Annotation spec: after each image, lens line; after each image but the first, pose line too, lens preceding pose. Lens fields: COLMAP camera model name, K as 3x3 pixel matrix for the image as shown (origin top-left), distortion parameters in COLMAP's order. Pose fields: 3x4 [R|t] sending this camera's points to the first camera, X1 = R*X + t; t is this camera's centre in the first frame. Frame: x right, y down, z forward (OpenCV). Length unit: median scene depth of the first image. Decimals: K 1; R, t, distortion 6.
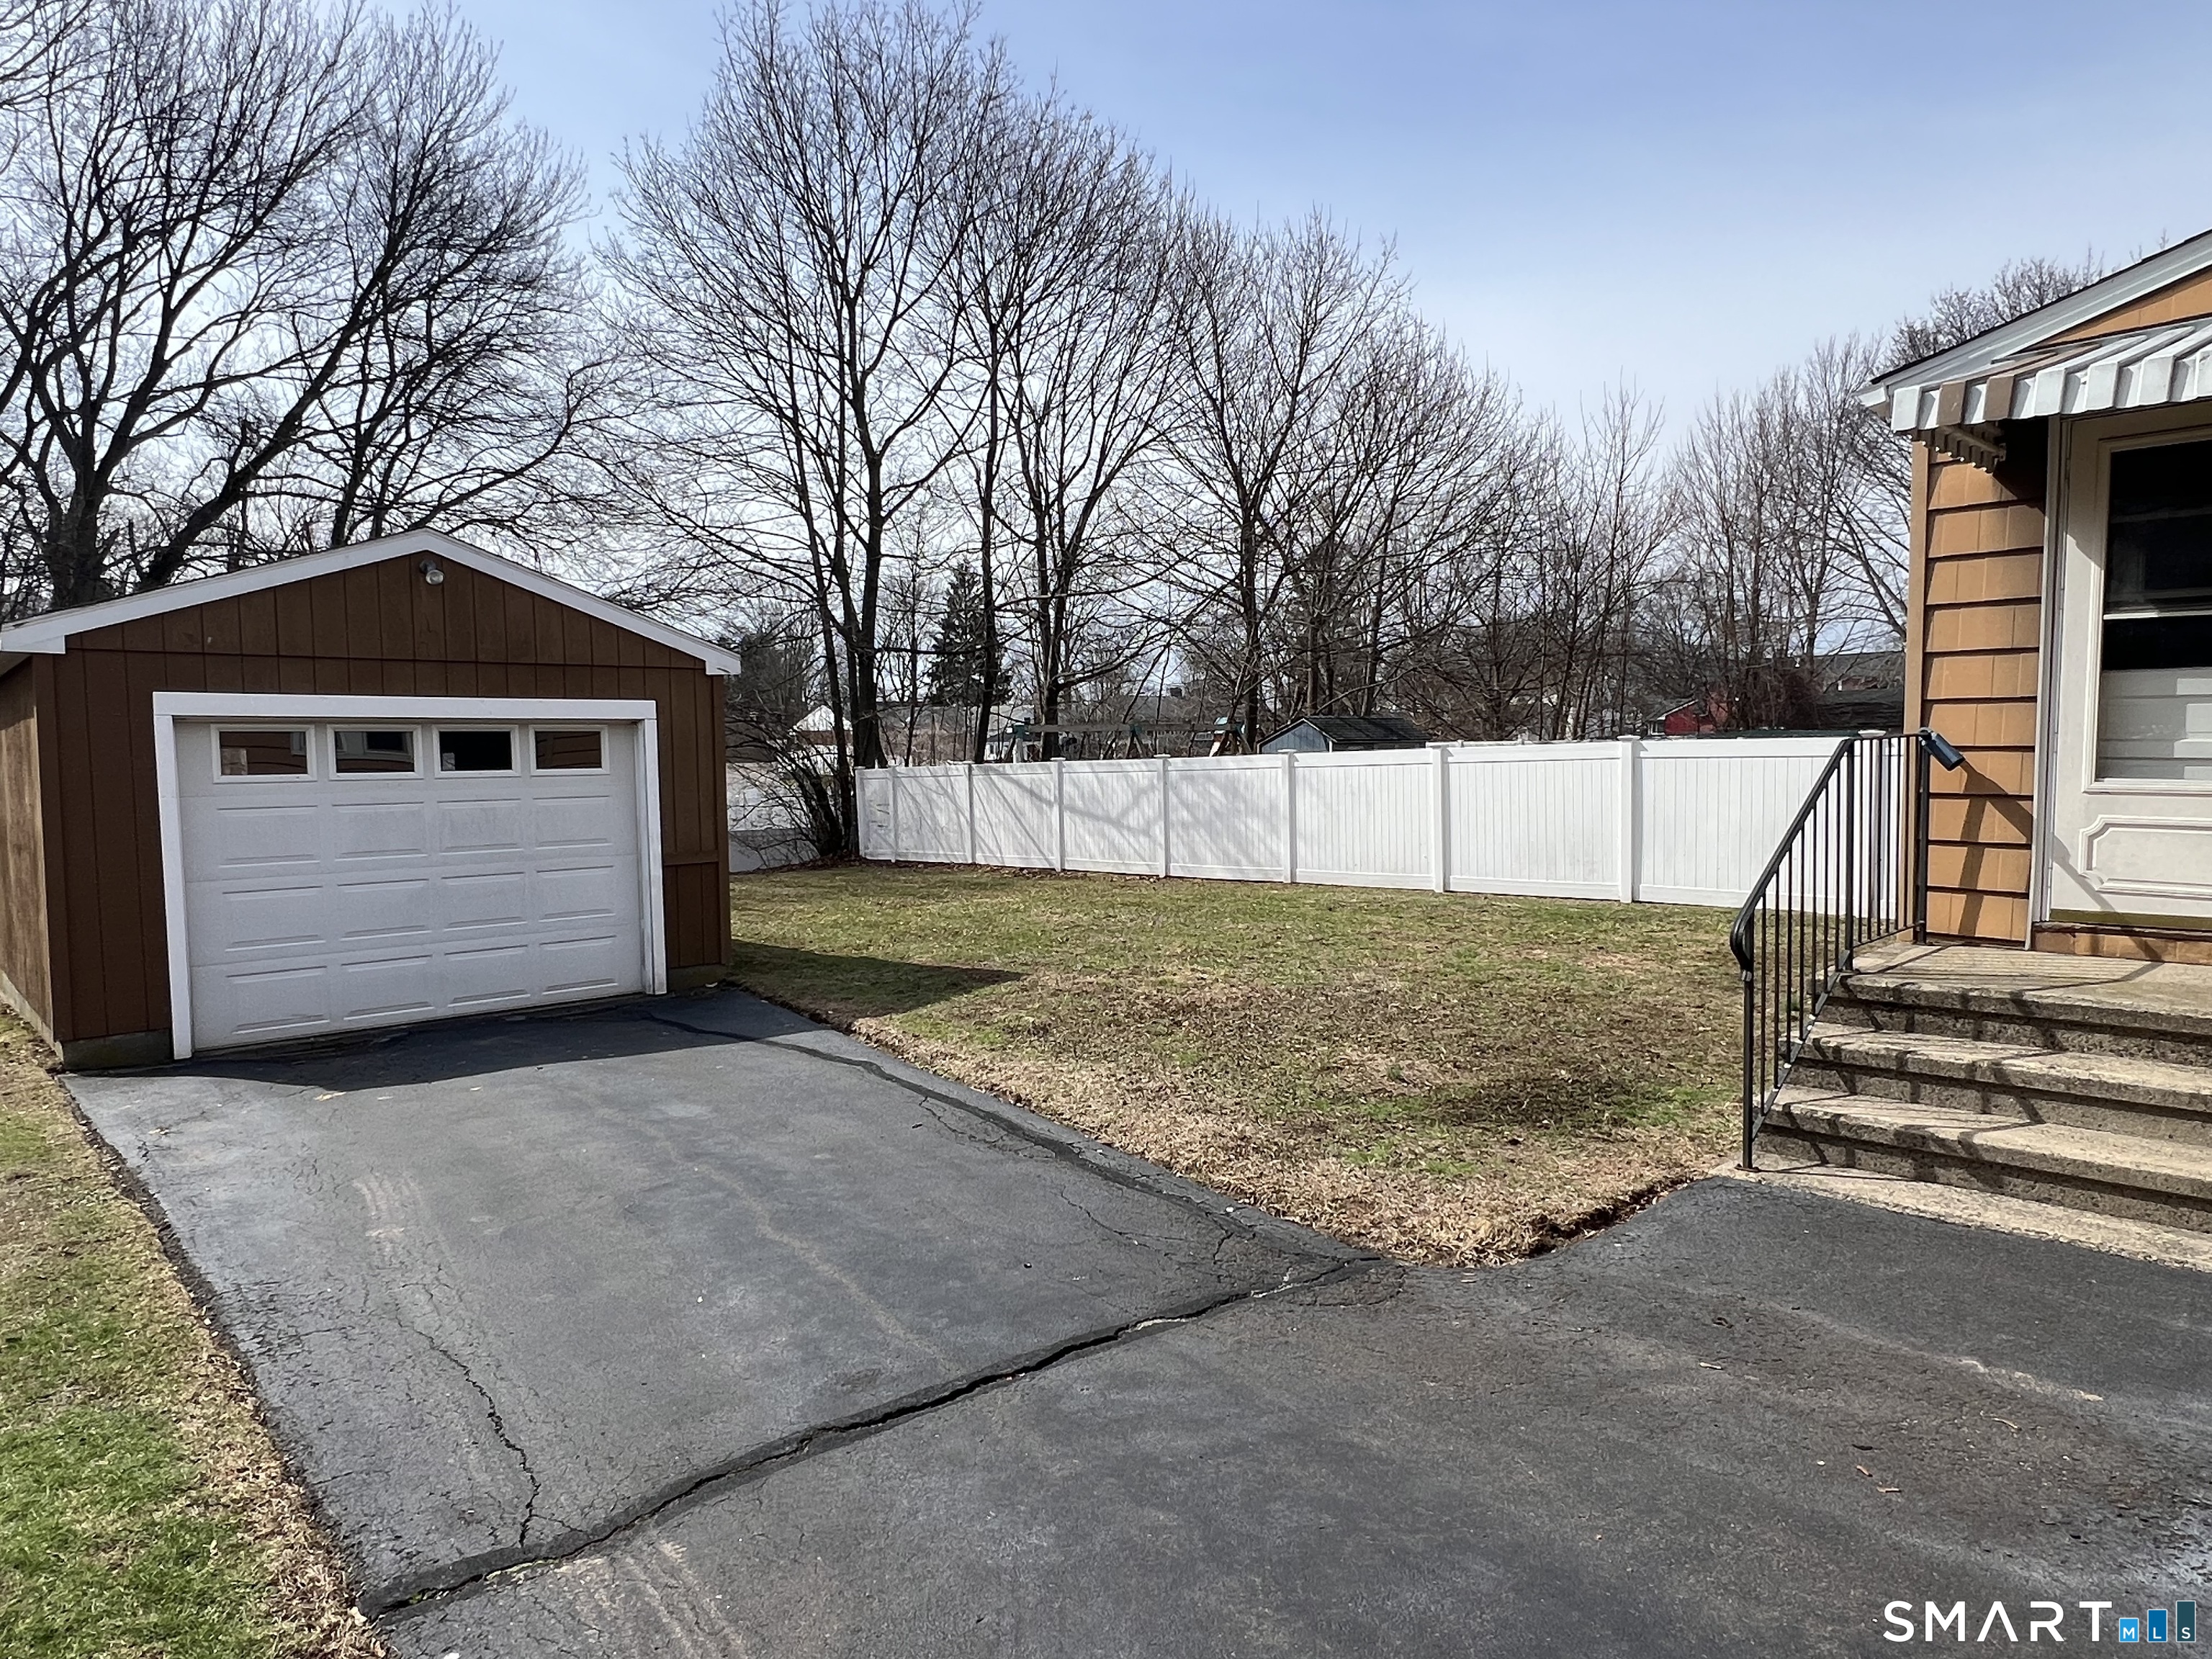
lens RADIAL K [[1358.9, 0, 1099.7], [0, 1358.9, 836.5], [0, 0, 1]] dist [-0.003934, 0.000619]
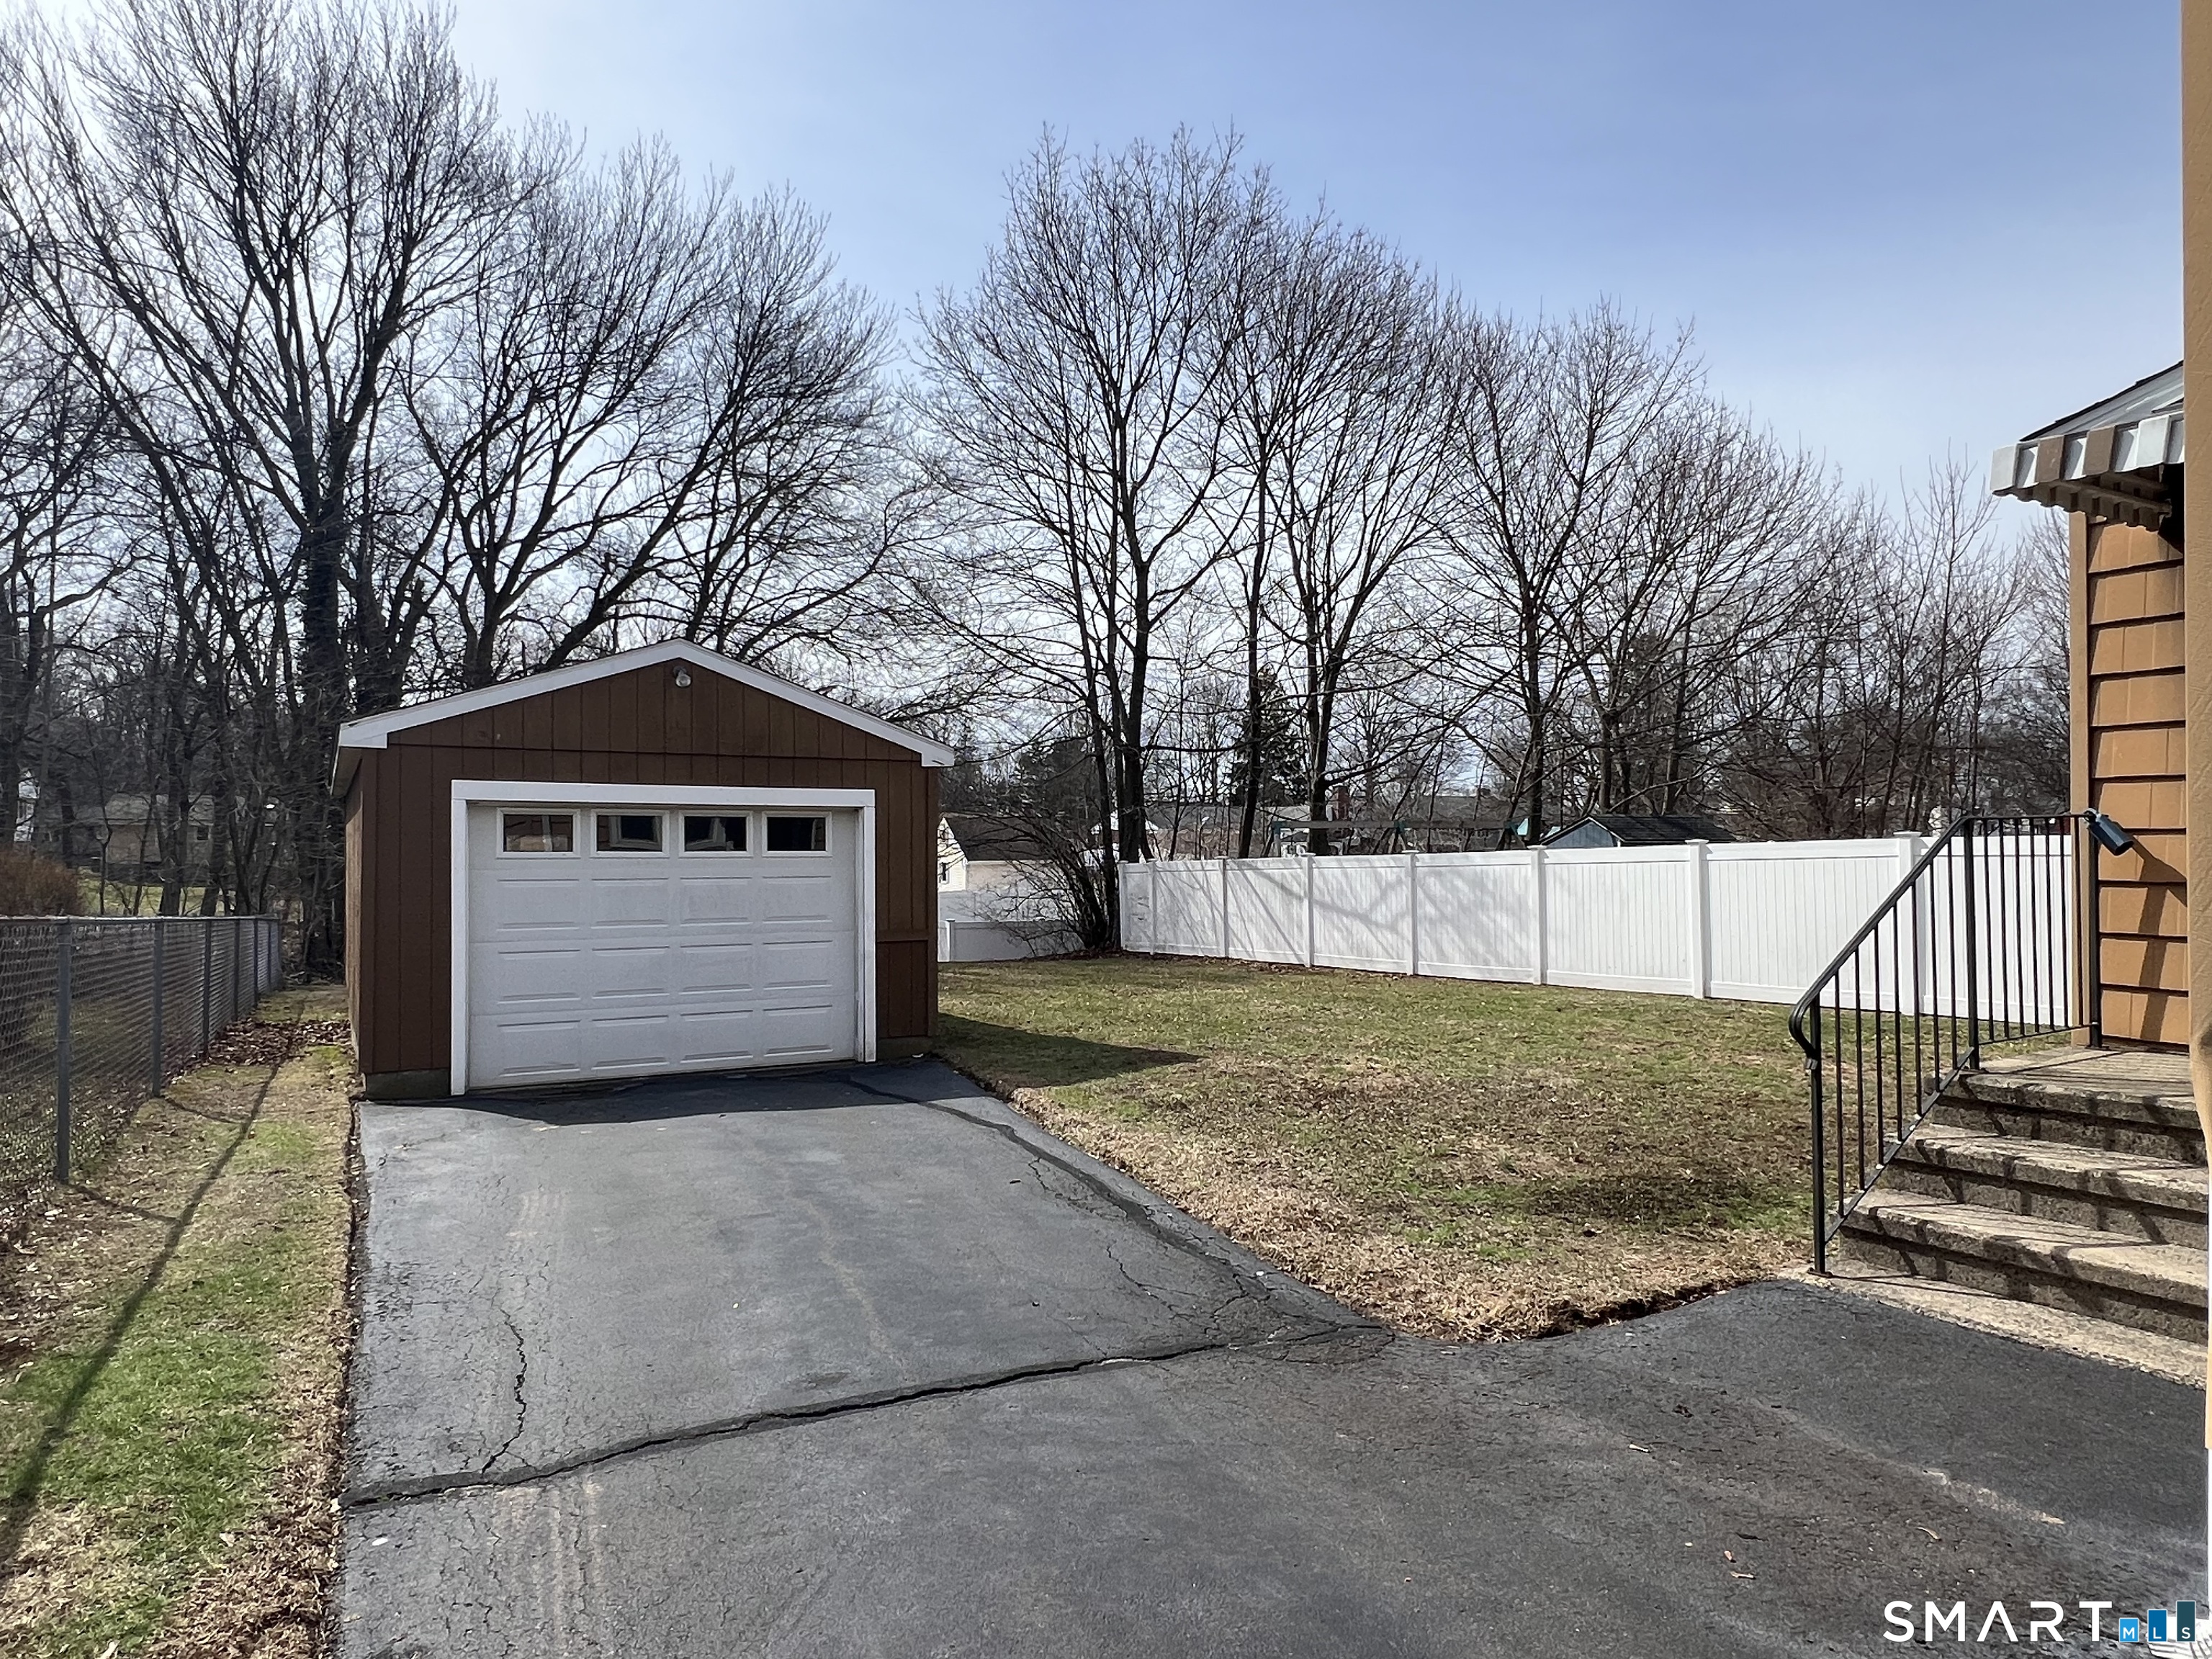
lens RADIAL K [[1362.6, 0, 1101.1], [0, 1362.6, 830.5], [0, 0, 1]] dist [-0.002400, -0.001108]
pose [[0.974417, 0.005956, -0.224670, 0.096200], [-0.023657, 0.996814, -0.076178, 0.011475], [0.223500, 0.079544, 0.971453, -0.020058]]
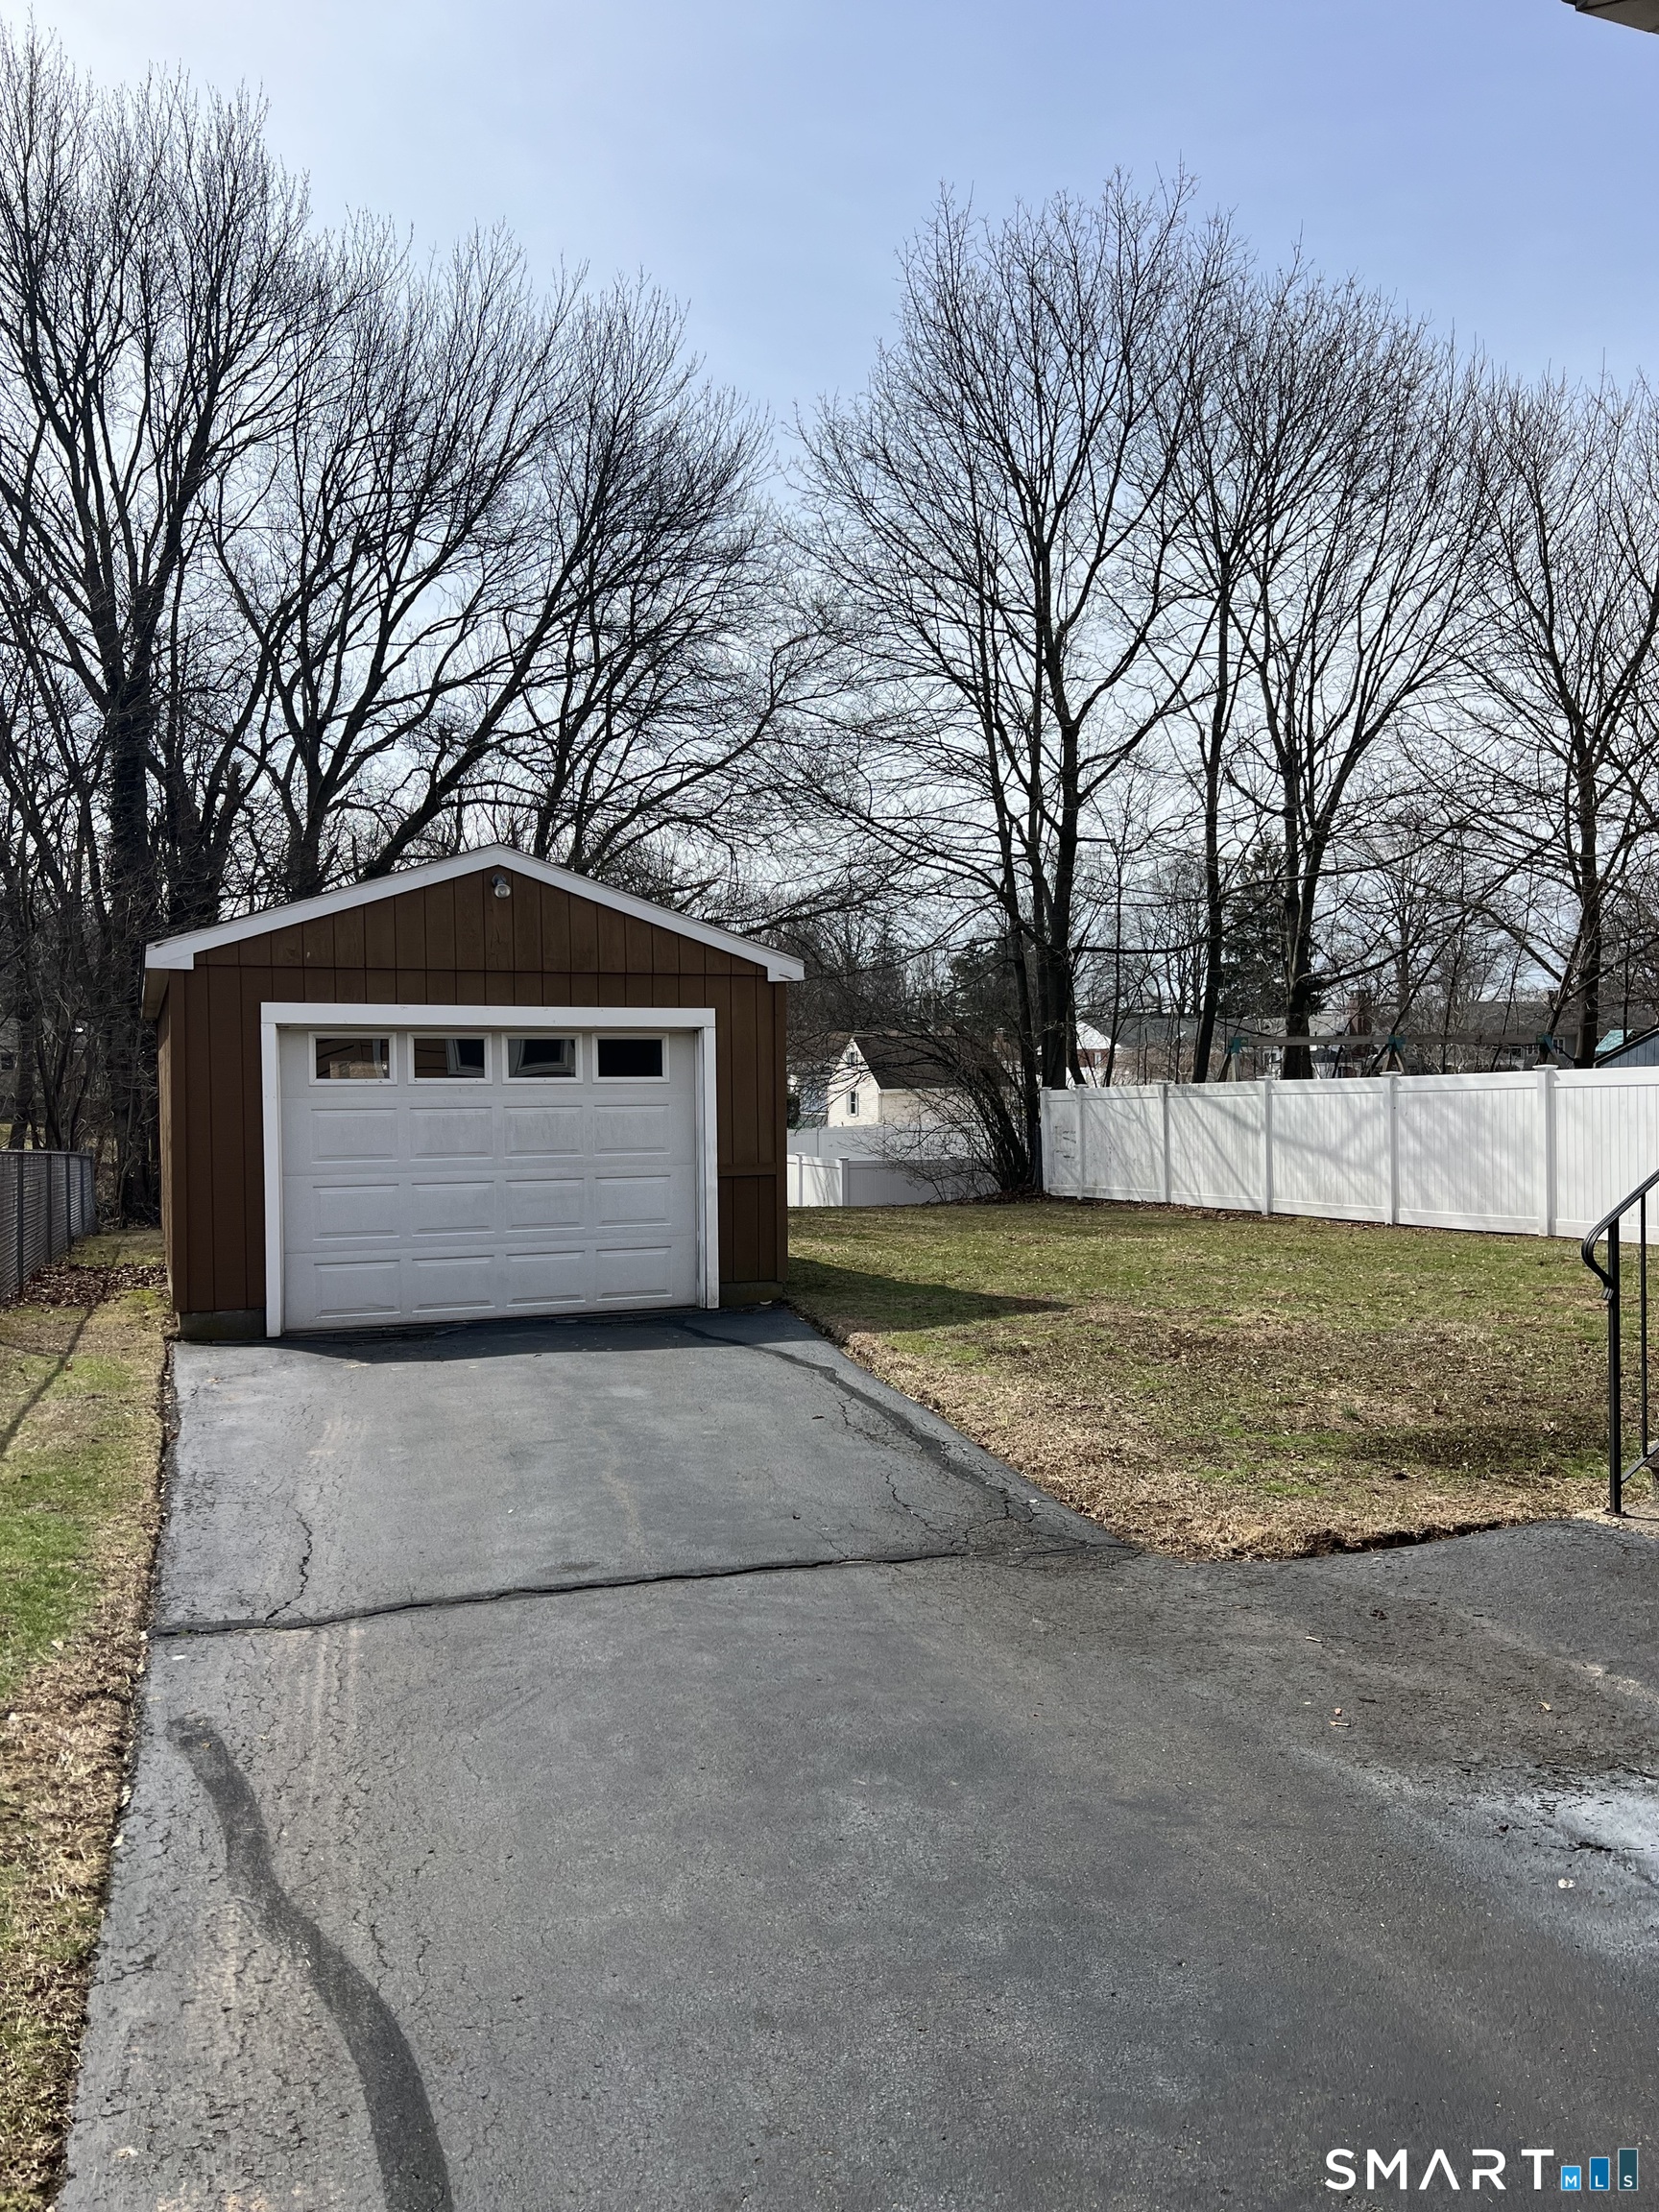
lens RADIAL K [[1692.2, 0, 829.5], [0, 1692.2, 1106.0], [0, 0, 1]] dist [0.106350, -0.196675]
pose [[0.934906, 0.009635, -0.354763, 0.184752], [-0.025640, 0.998853, -0.040440, 0.018125], [0.353967, 0.046903, 0.934081, -0.110240]]
